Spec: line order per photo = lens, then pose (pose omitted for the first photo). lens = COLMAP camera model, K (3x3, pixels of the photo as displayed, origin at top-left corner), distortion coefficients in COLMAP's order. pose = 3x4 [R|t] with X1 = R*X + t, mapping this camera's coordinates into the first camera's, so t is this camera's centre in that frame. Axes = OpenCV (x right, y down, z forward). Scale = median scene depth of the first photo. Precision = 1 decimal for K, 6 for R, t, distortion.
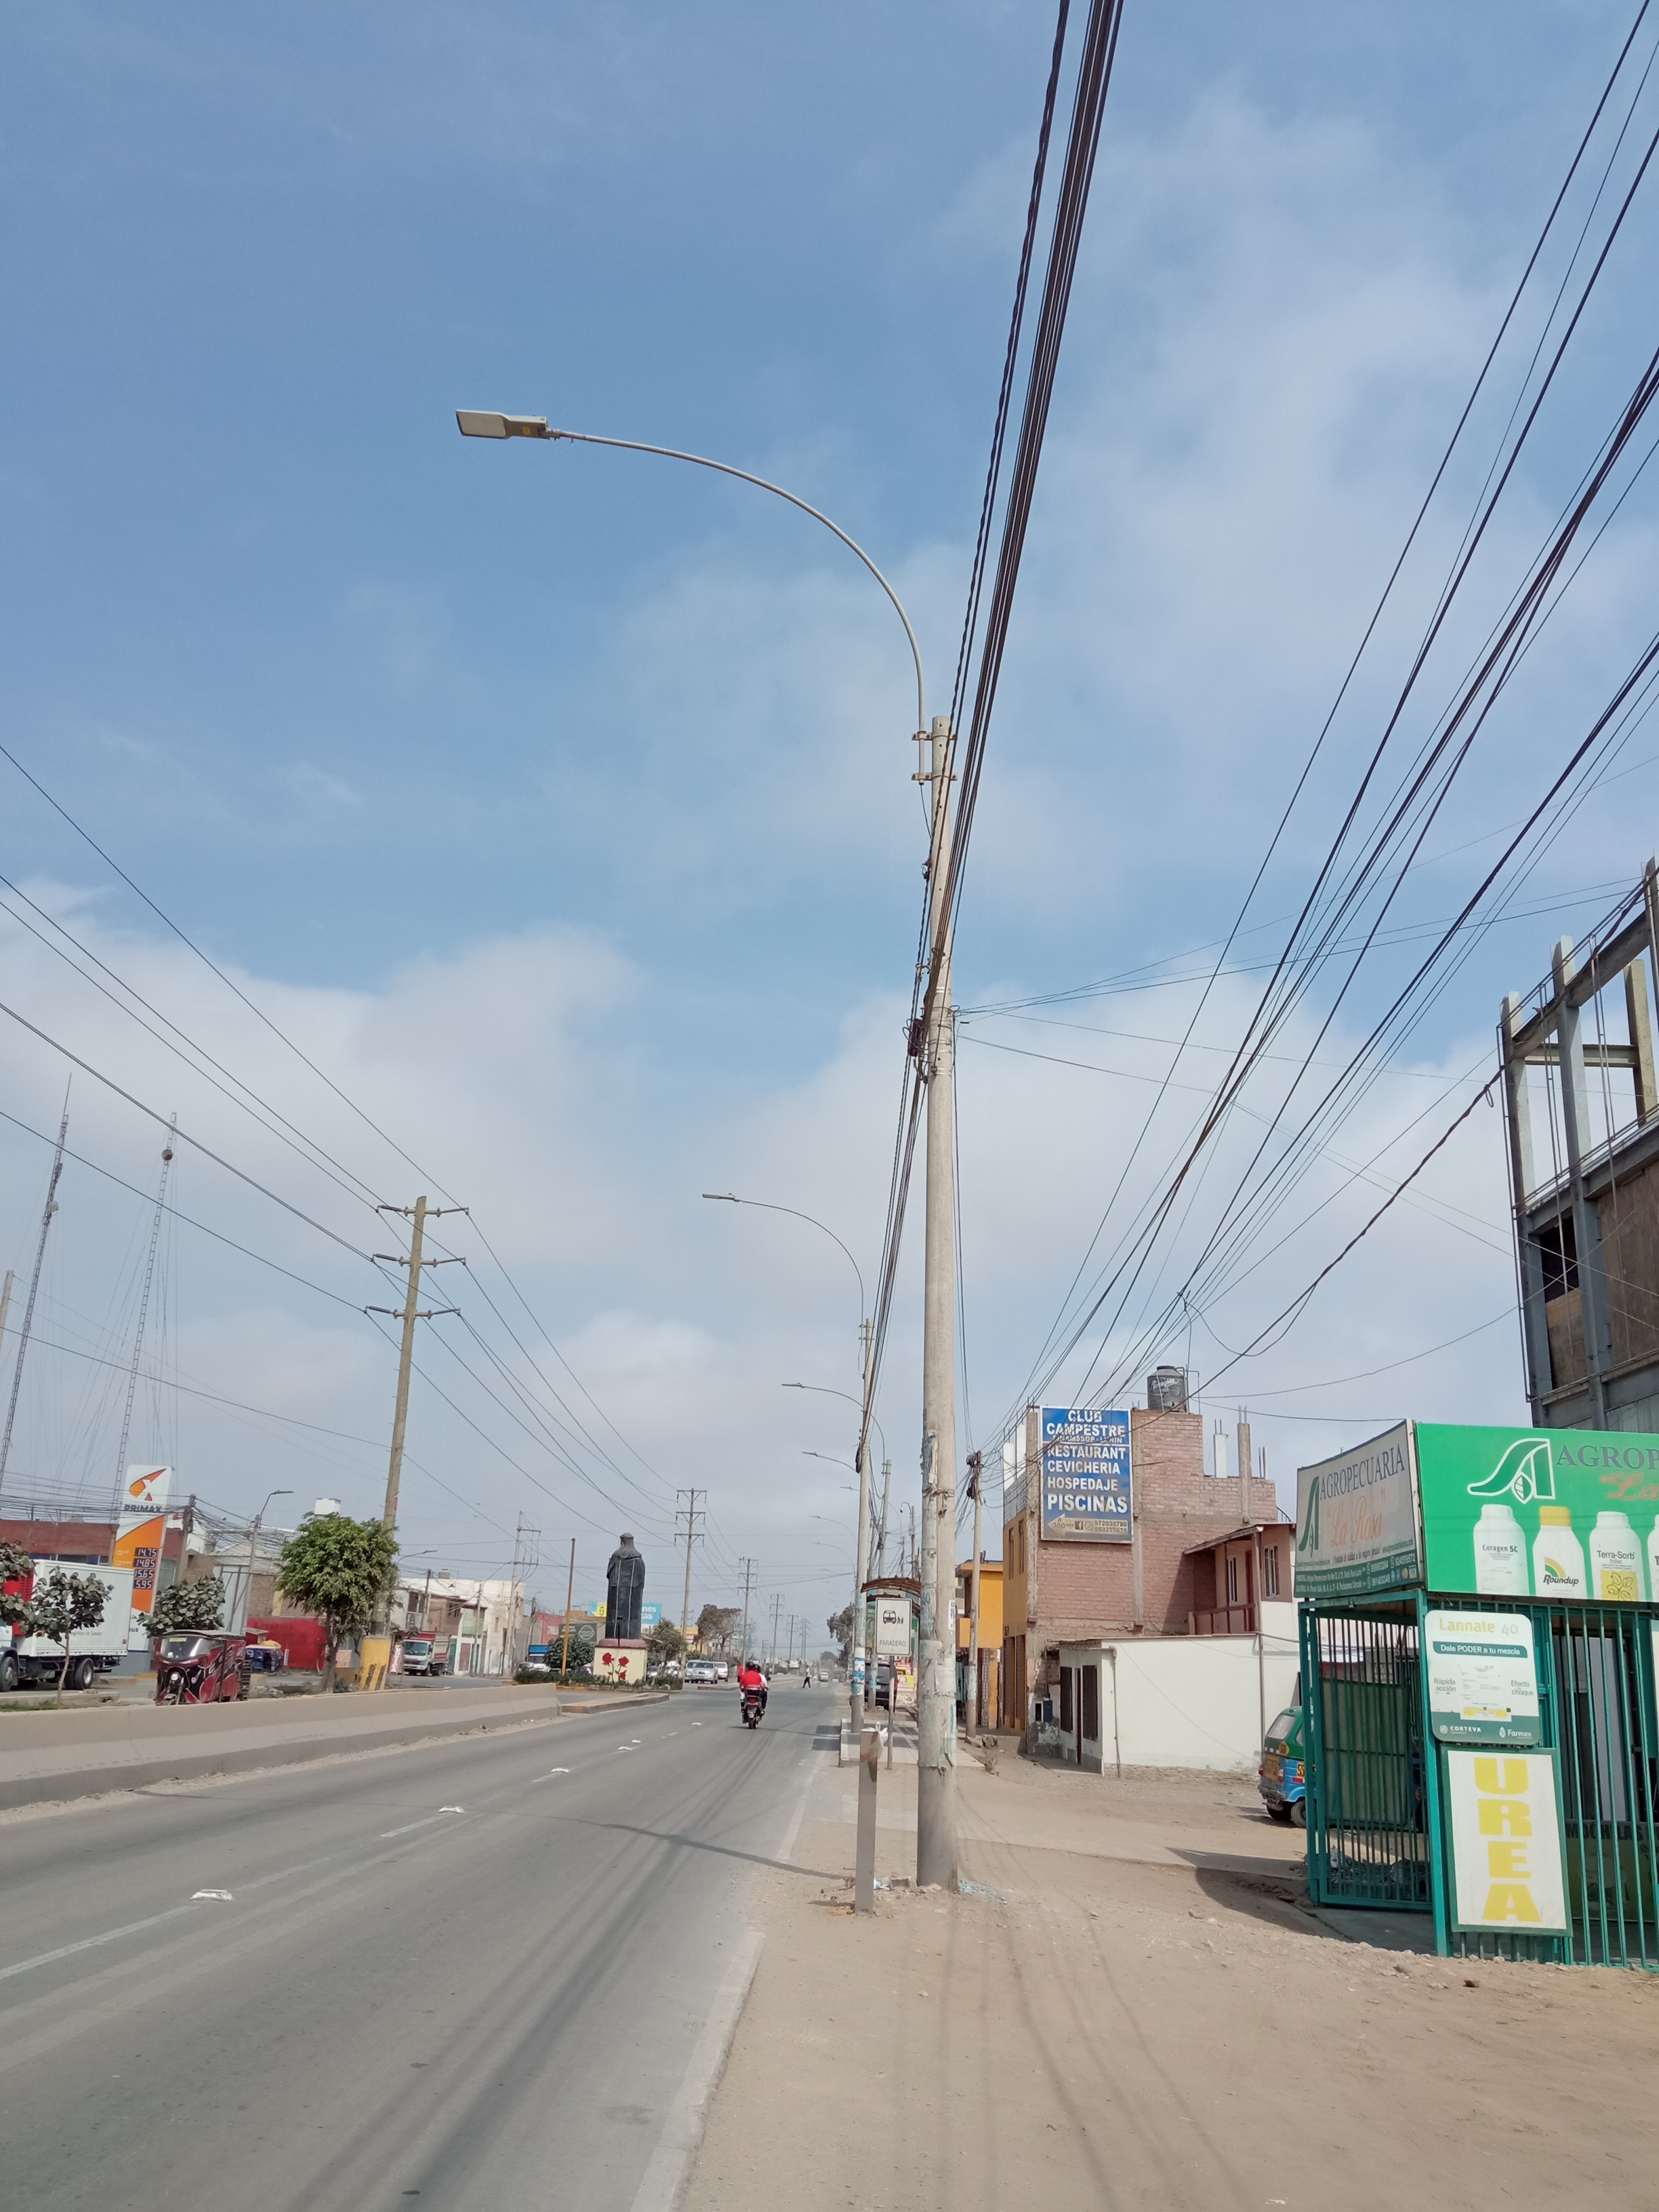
lens RADIAL K [[1789.2, 0, 833.1], [0, 1789.2, 1100.5], [0, 0, 1]] dist [0.127126, -0.225559]
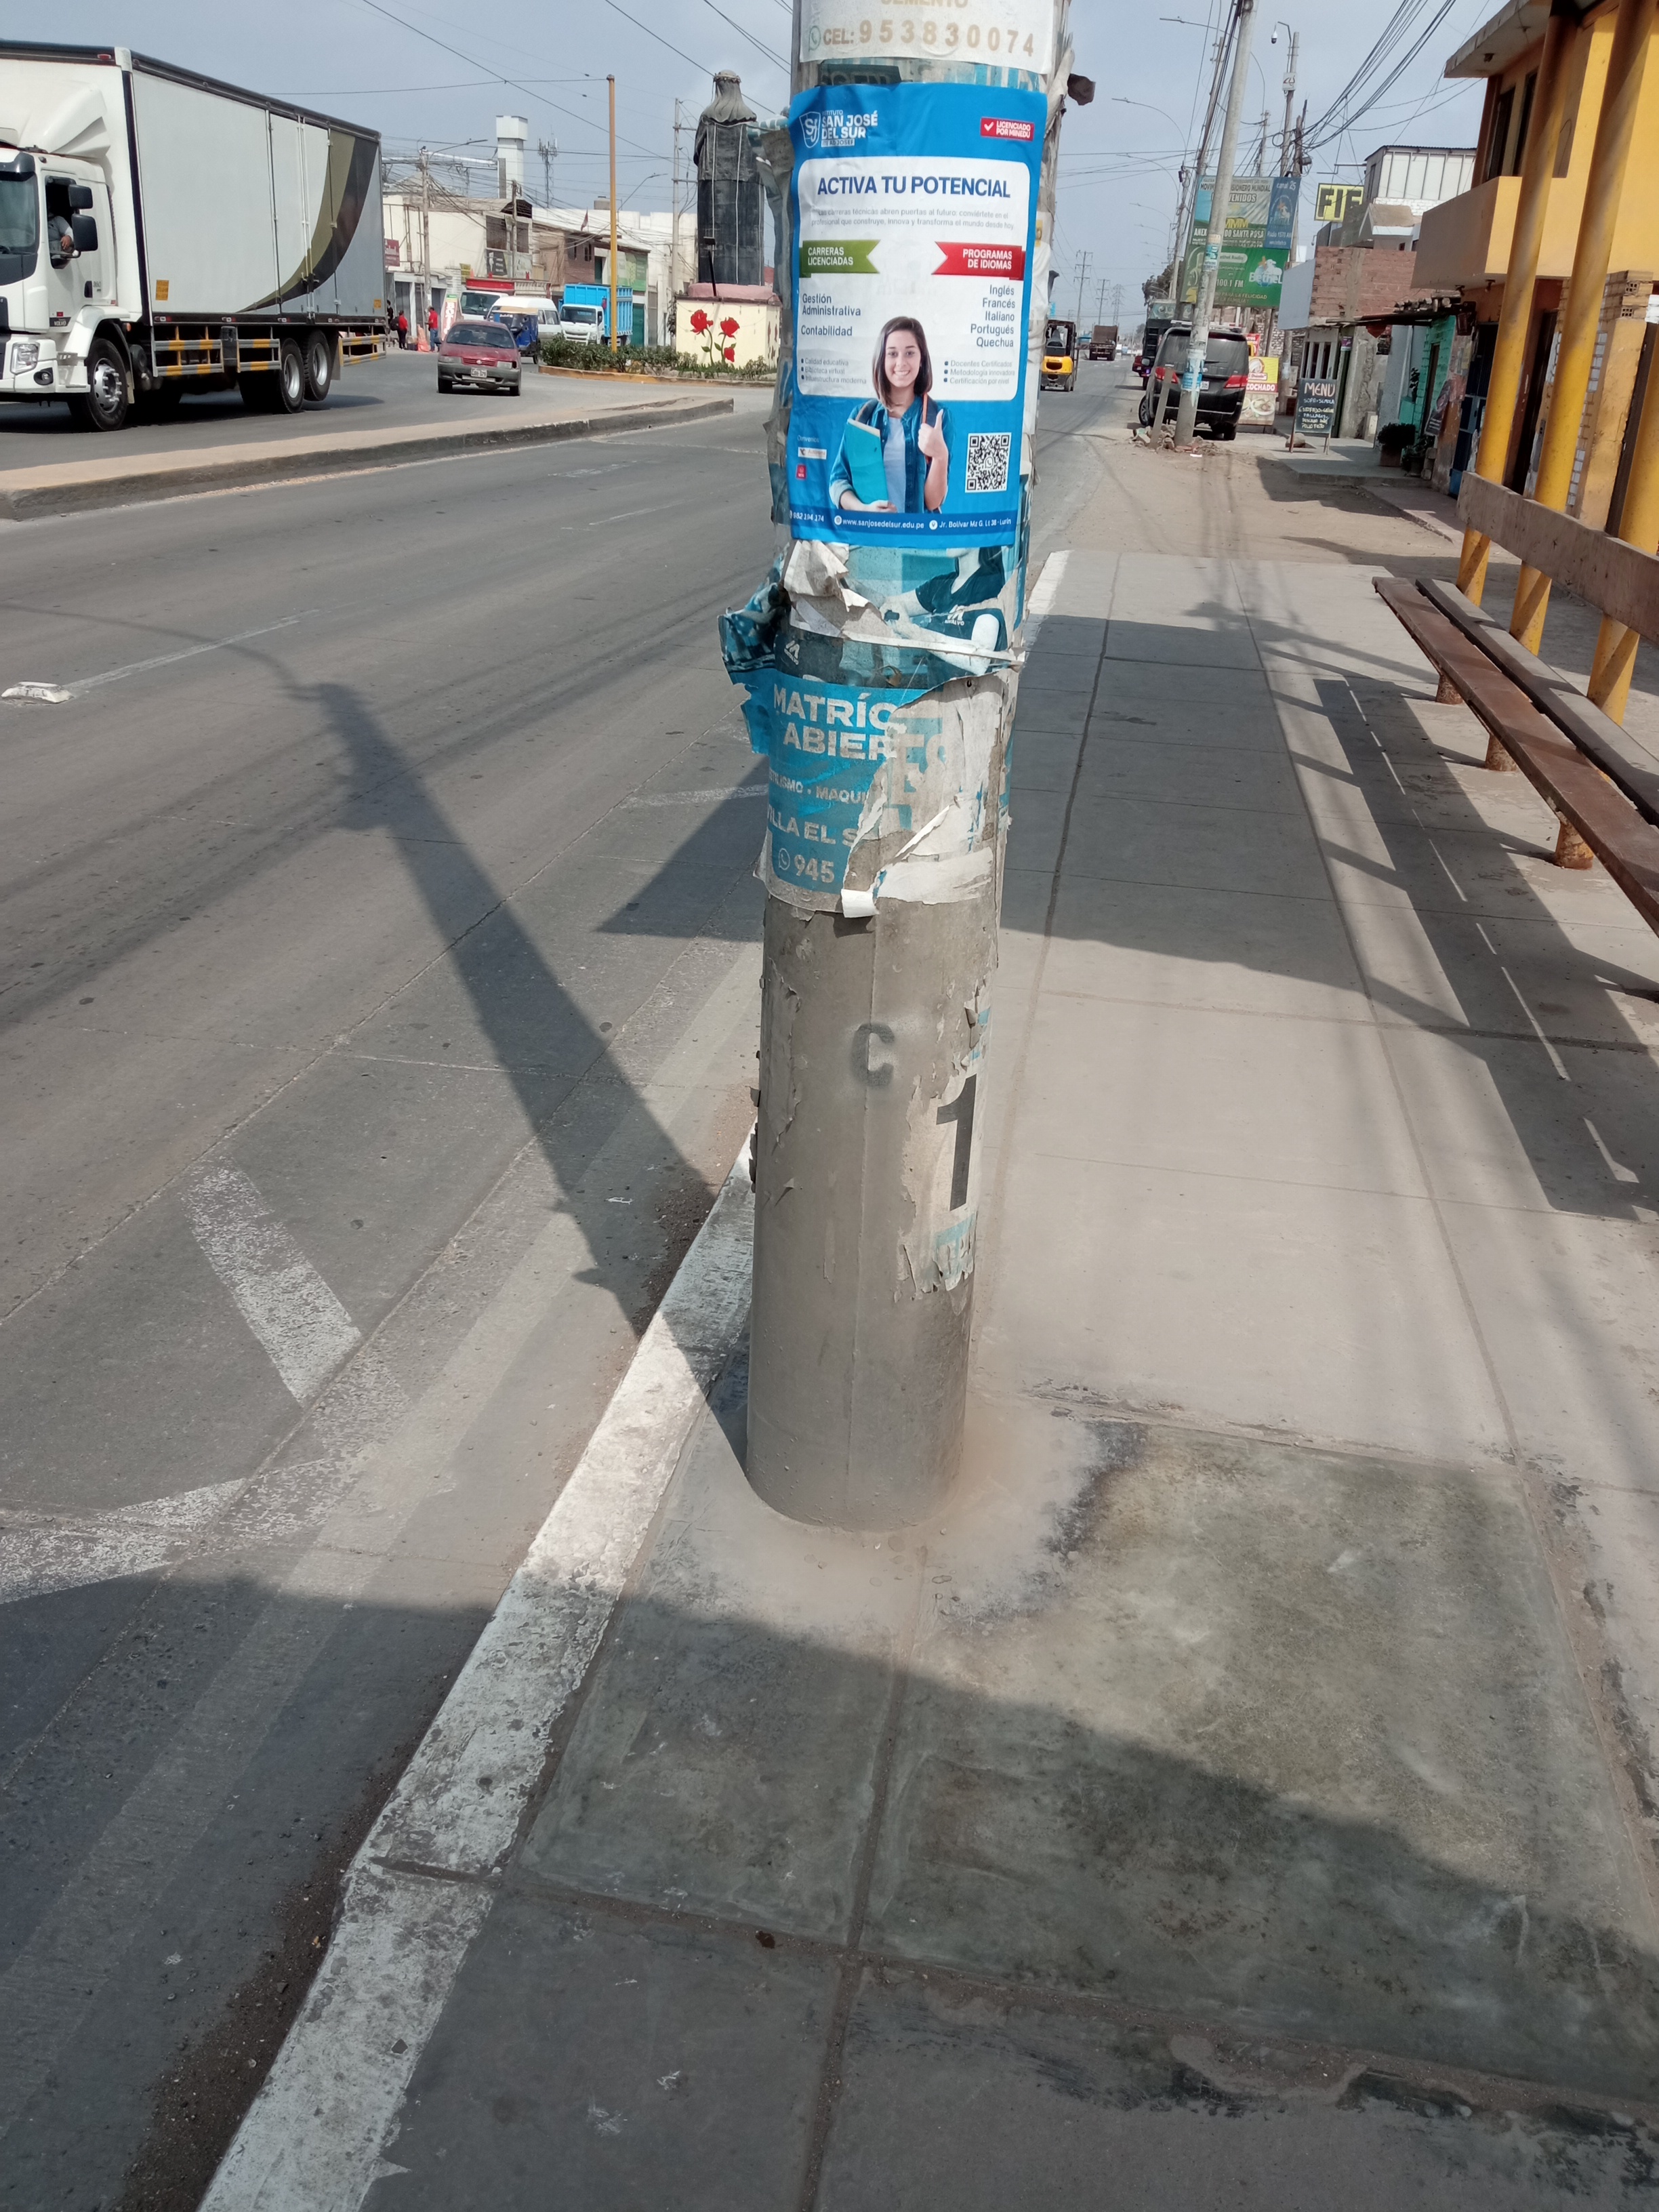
lens RADIAL K [[1793.1, 0, 819.4], [0, 1793.1, 1108.7], [0, 0, 1]] dist [0.085445, -0.156939]
pose [[0.986204, 0.068714, -0.150598, 0.016415], [0.045157, 0.763587, 0.644124, 0.245467], [0.159255, -0.642038, 0.749950, 0.781239]]
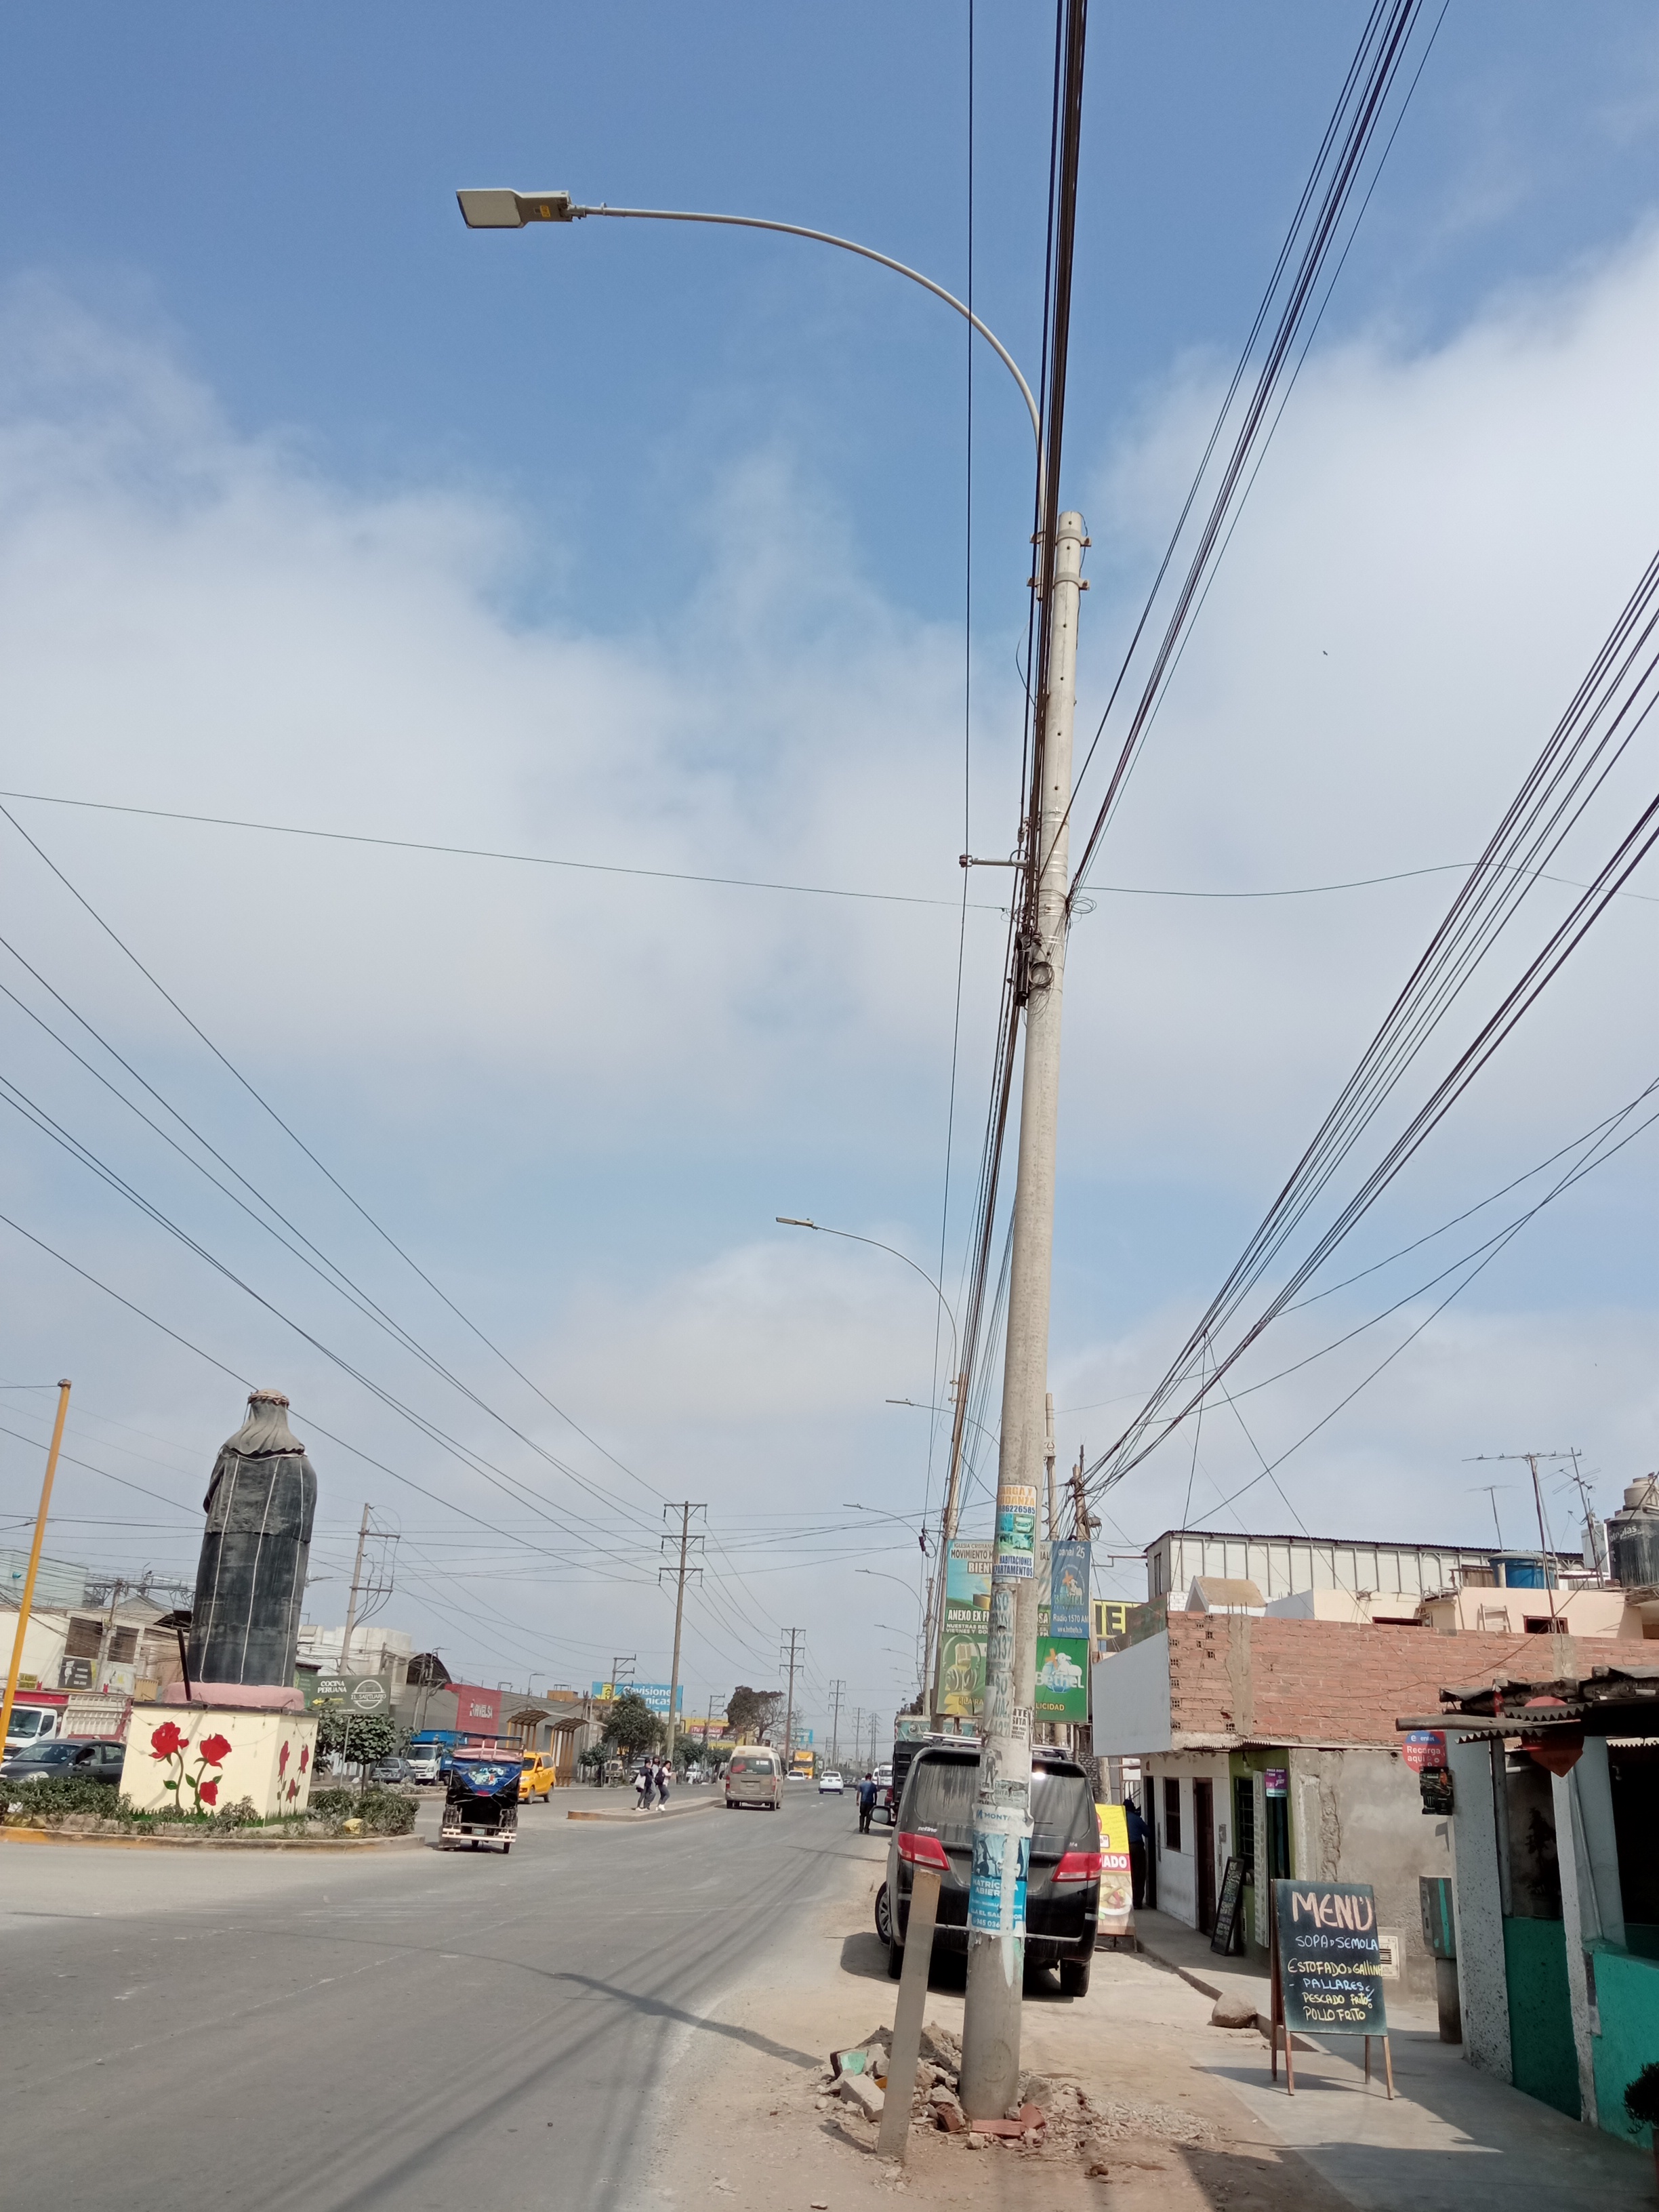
lens RADIAL K [[1791.4, 0, 835.9], [0, 1791.4, 1104.9], [0, 0, 1]] dist [0.113302, -0.191363]
pose [[0.999245, -0.006234, -0.038357, 0.021354], [0.004415, 0.998870, -0.047318, 0.365894], [0.038609, 0.047113, 0.998143, 1.169362]]
